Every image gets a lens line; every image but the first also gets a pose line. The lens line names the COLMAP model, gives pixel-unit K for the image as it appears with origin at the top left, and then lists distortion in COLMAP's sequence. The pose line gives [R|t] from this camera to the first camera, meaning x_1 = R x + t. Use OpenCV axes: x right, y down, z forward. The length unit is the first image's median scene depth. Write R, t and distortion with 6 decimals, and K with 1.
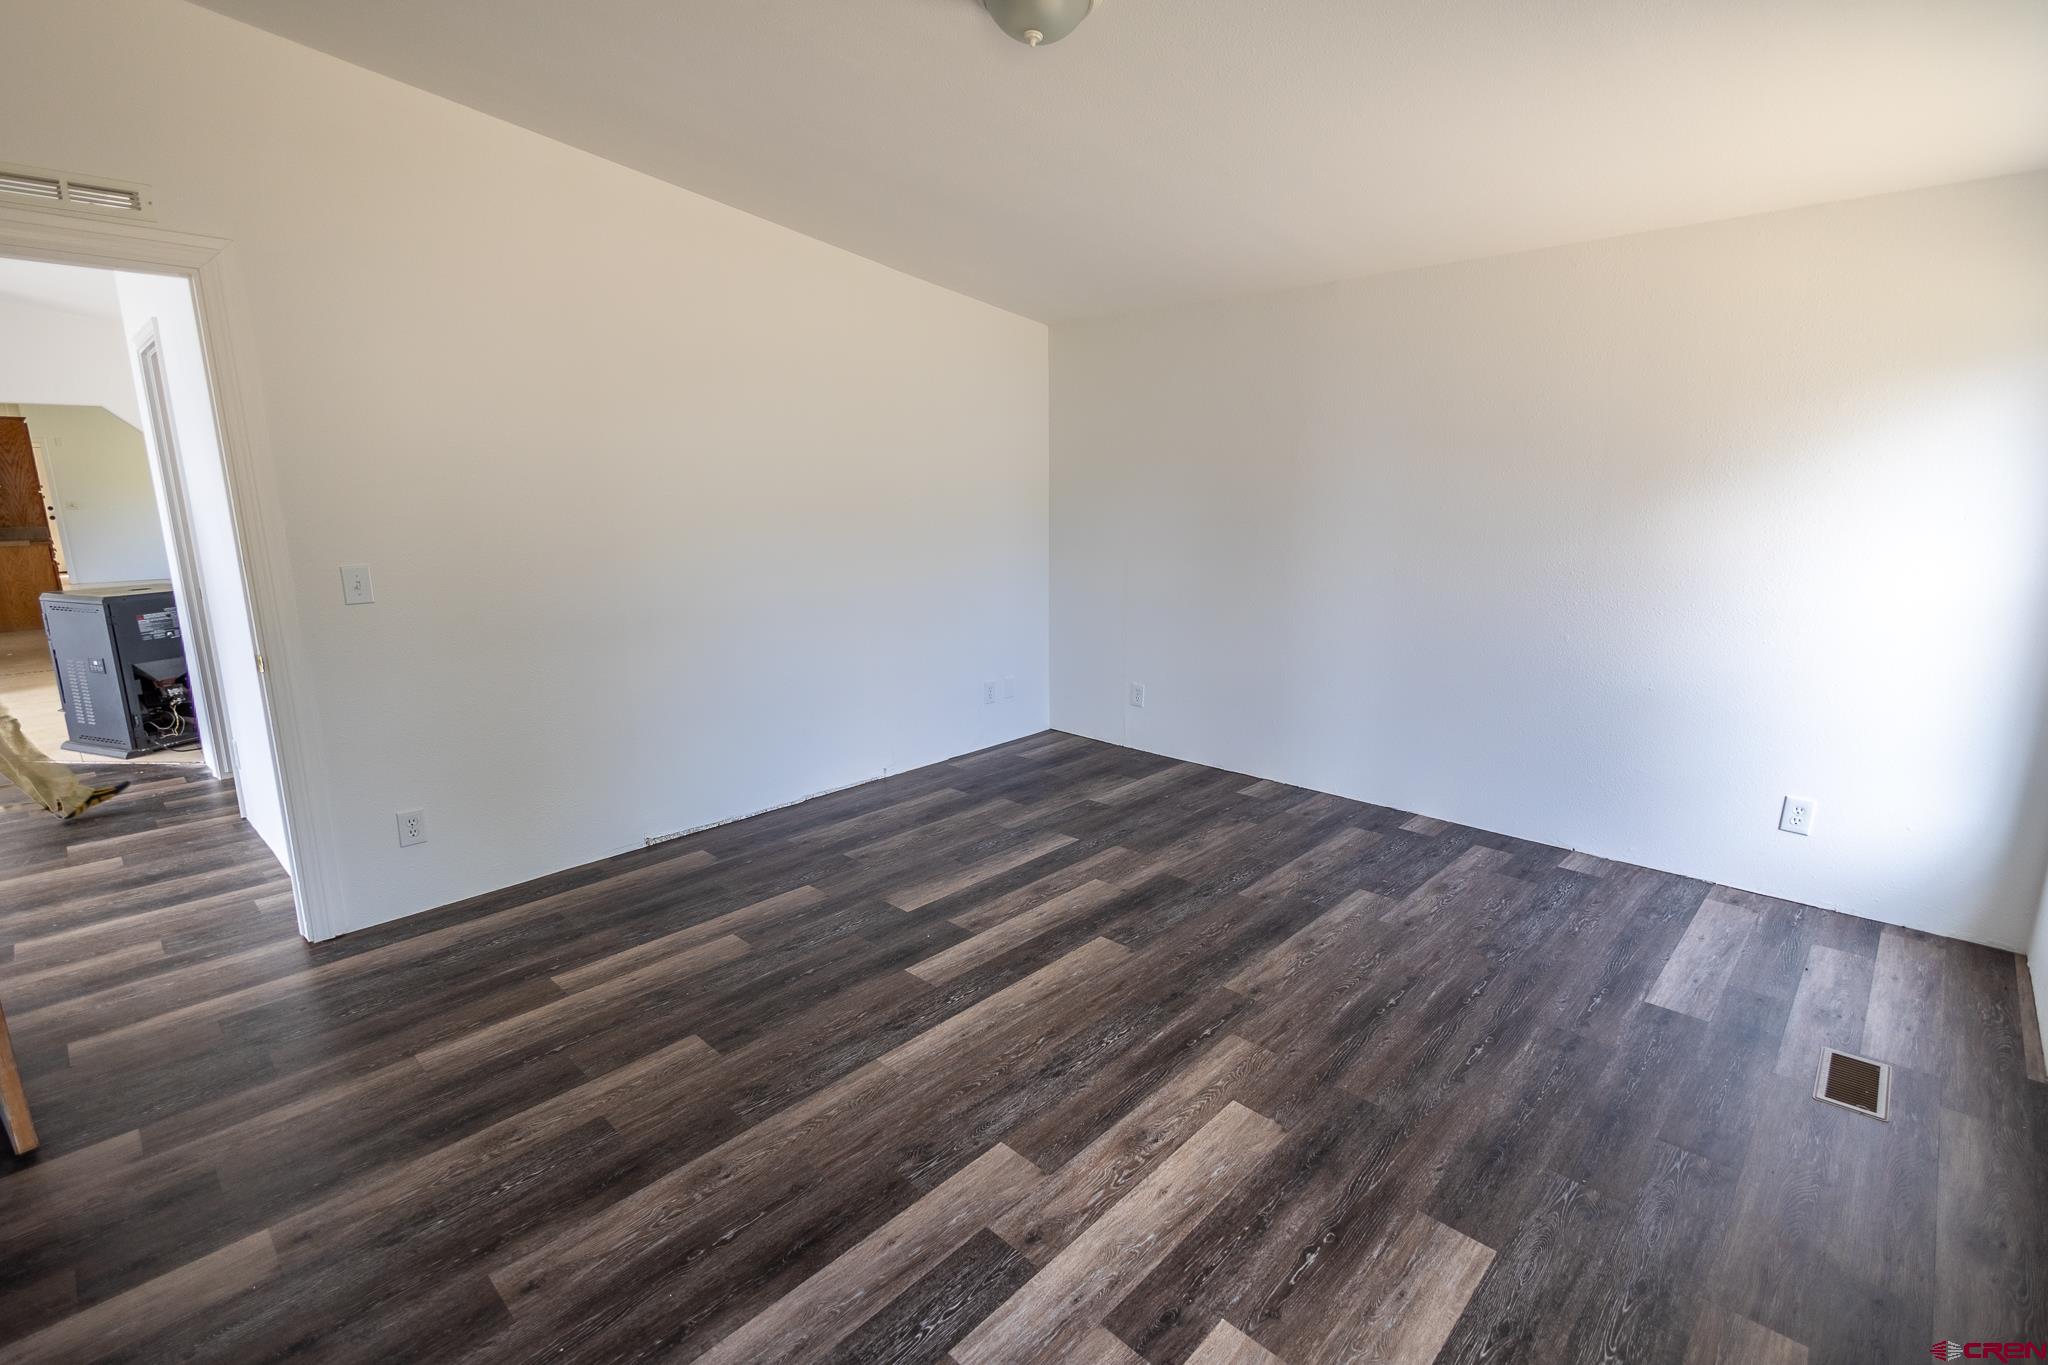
lens RADIAL K [[948.2, 0, 1033.2], [0, 948.2, 677.9], [0, 0, 1]] dist [0.013399, -0.005152]
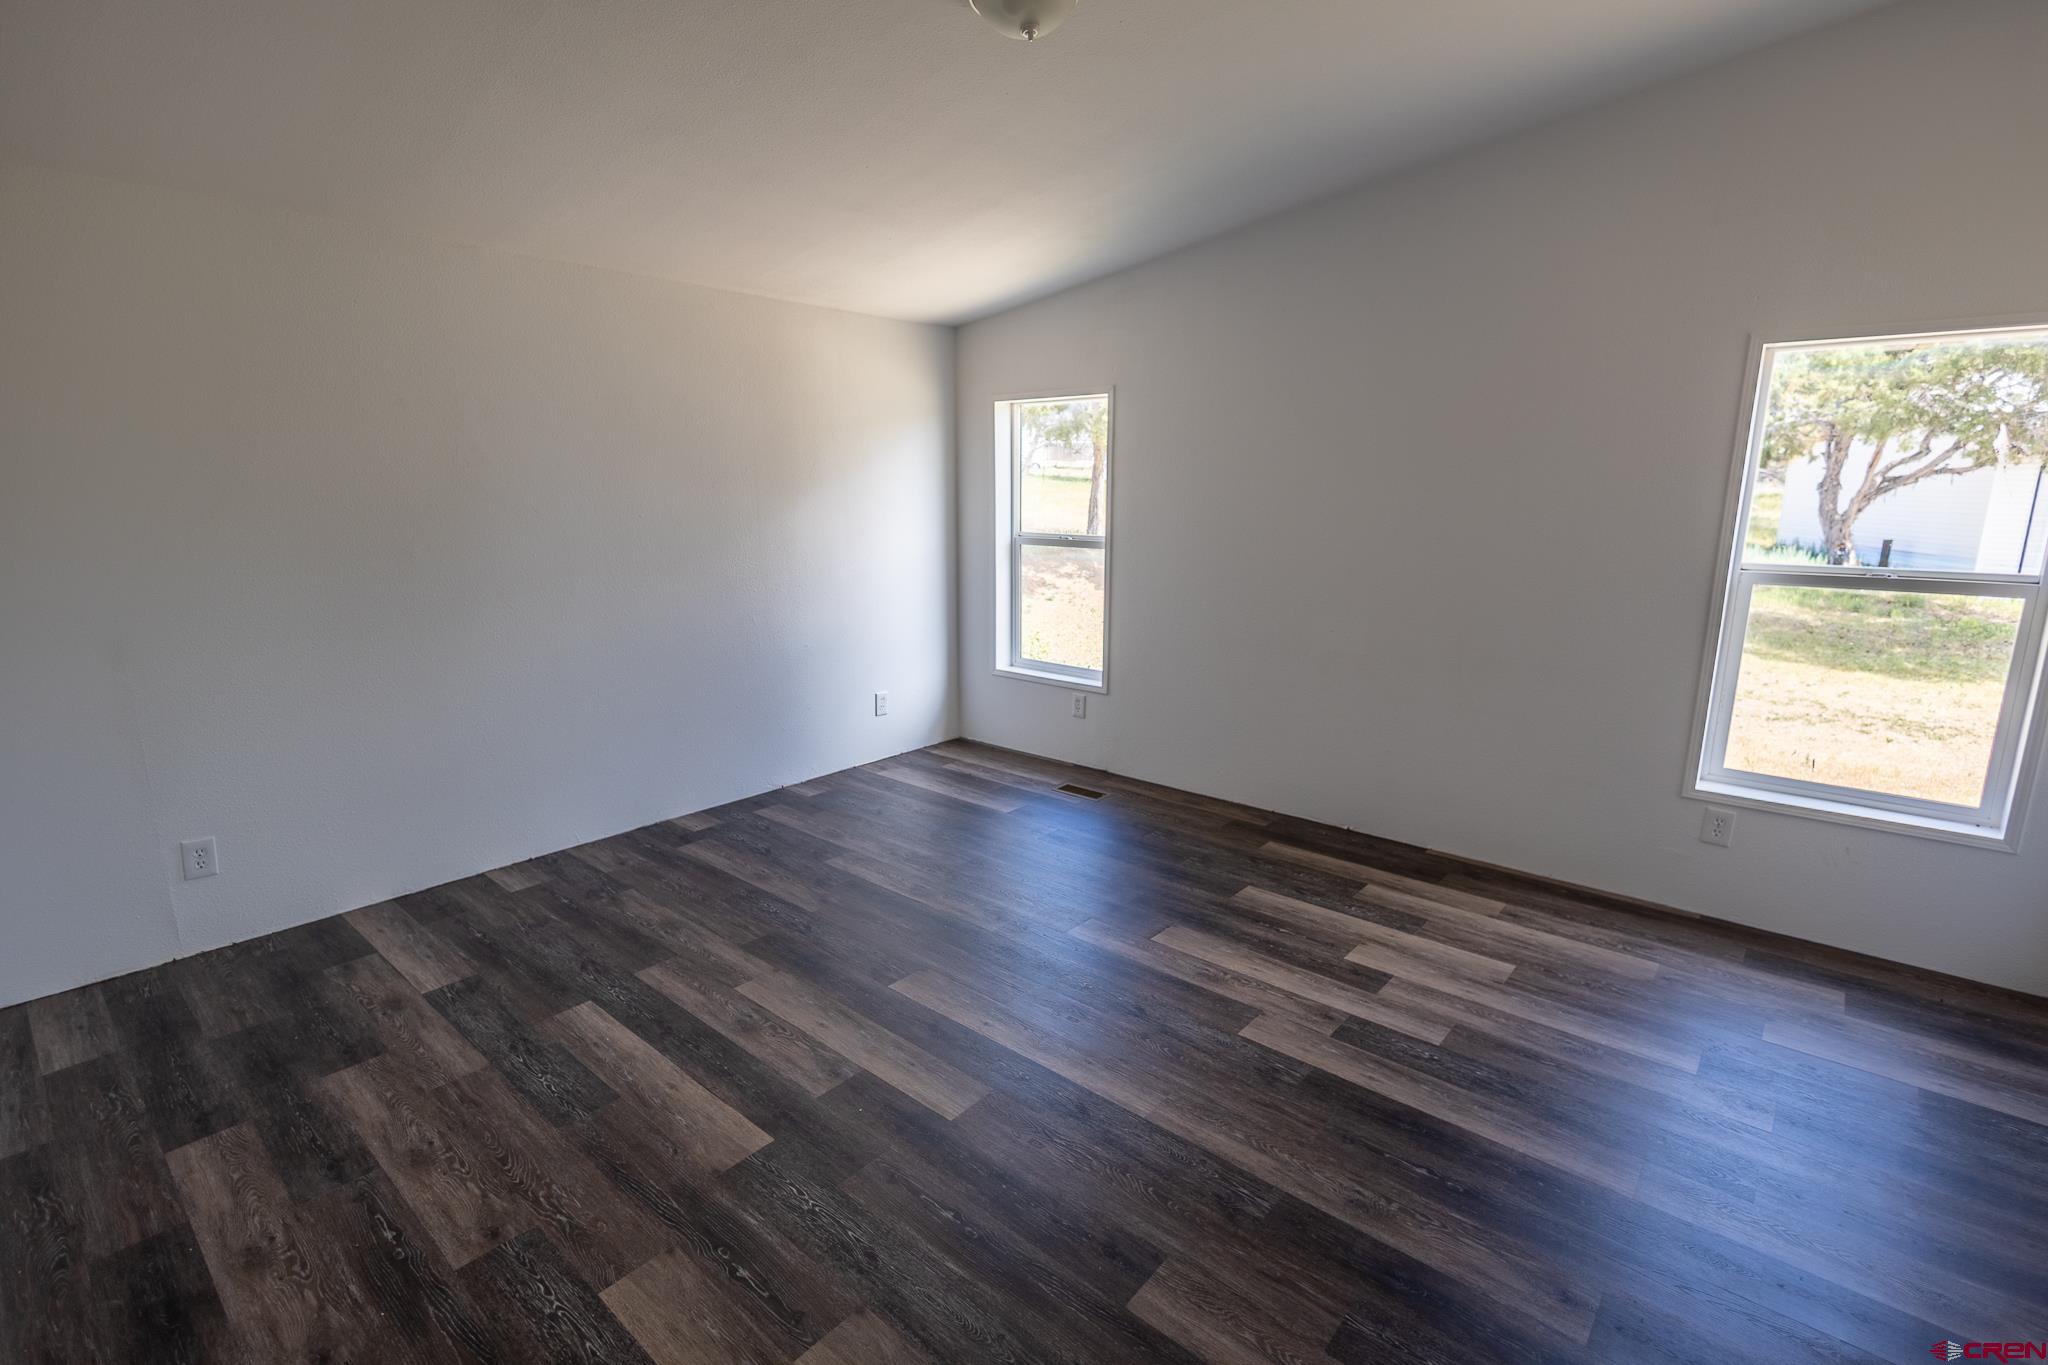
lens RADIAL K [[948.2, 0, 1033.4], [0, 948.2, 684.6], [0, 0, 1]] dist [0.013399, -0.005152]
pose [[-0.058338, -0.196370, 0.978793, -0.695814], [0.205180, 0.957172, 0.204262, -0.144916], [-0.976984, 0.212745, -0.015549, 0.741962]]
